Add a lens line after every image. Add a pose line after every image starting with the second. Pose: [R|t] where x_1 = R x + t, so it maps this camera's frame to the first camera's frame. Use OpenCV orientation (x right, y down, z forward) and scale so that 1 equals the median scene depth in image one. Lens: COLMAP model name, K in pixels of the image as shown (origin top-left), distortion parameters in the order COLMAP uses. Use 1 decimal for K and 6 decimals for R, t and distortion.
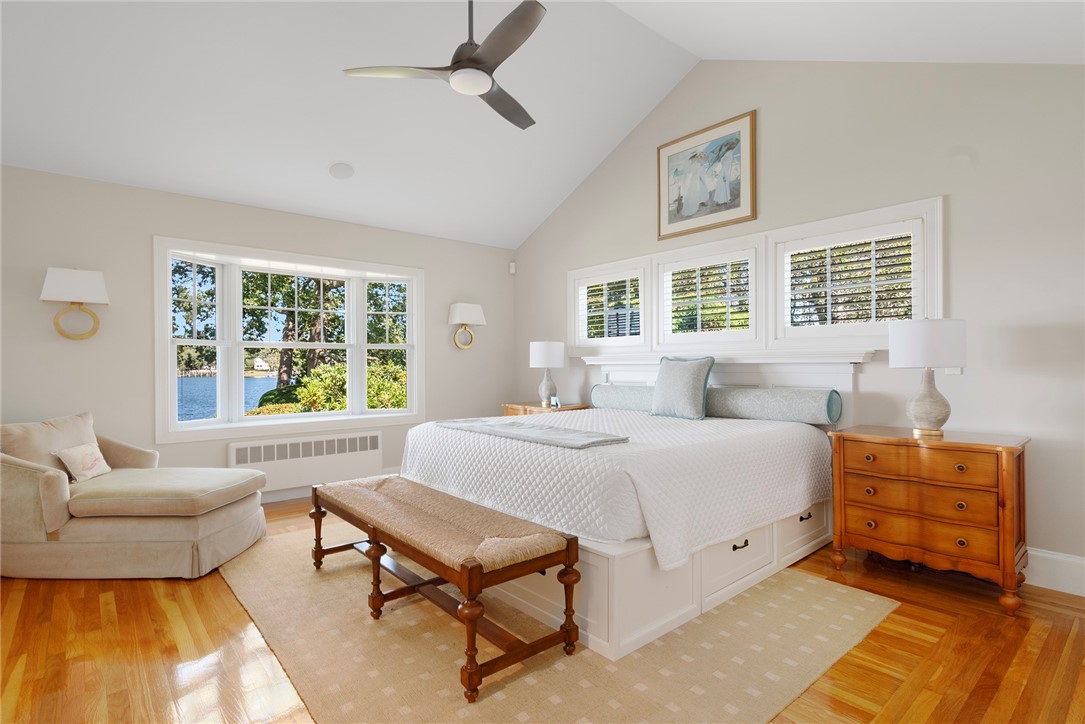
lens RADIAL K [[524.8, 0, 540.1], [0, 524.8, 362.9], [0, 0, 1]] dist [0.002281, 0.000412]
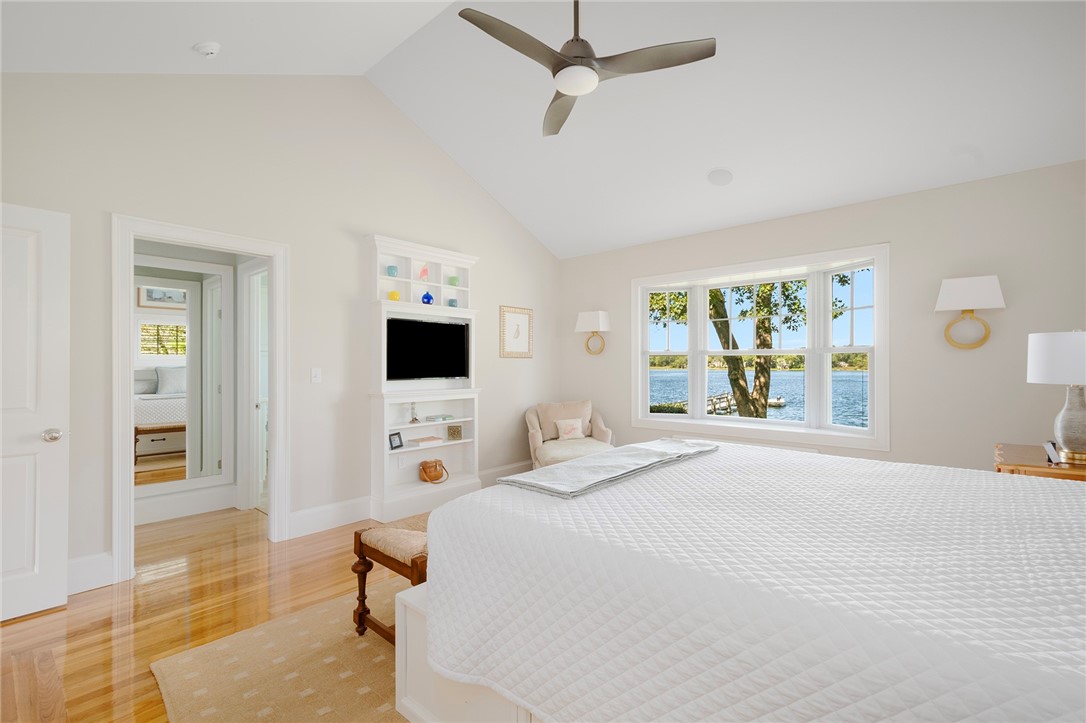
lens RADIAL K [[485.2, 0, 543.0], [0, 485.2, 361.5], [0, 0, 1]] dist [0.006475, -0.000069]
pose [[0.139870, -0.006793, -0.990147, 0.503906], [0.000180, 0.999977, -0.006835, -0.011375], [0.990170, 0.000778, 0.139868, 0.572773]]
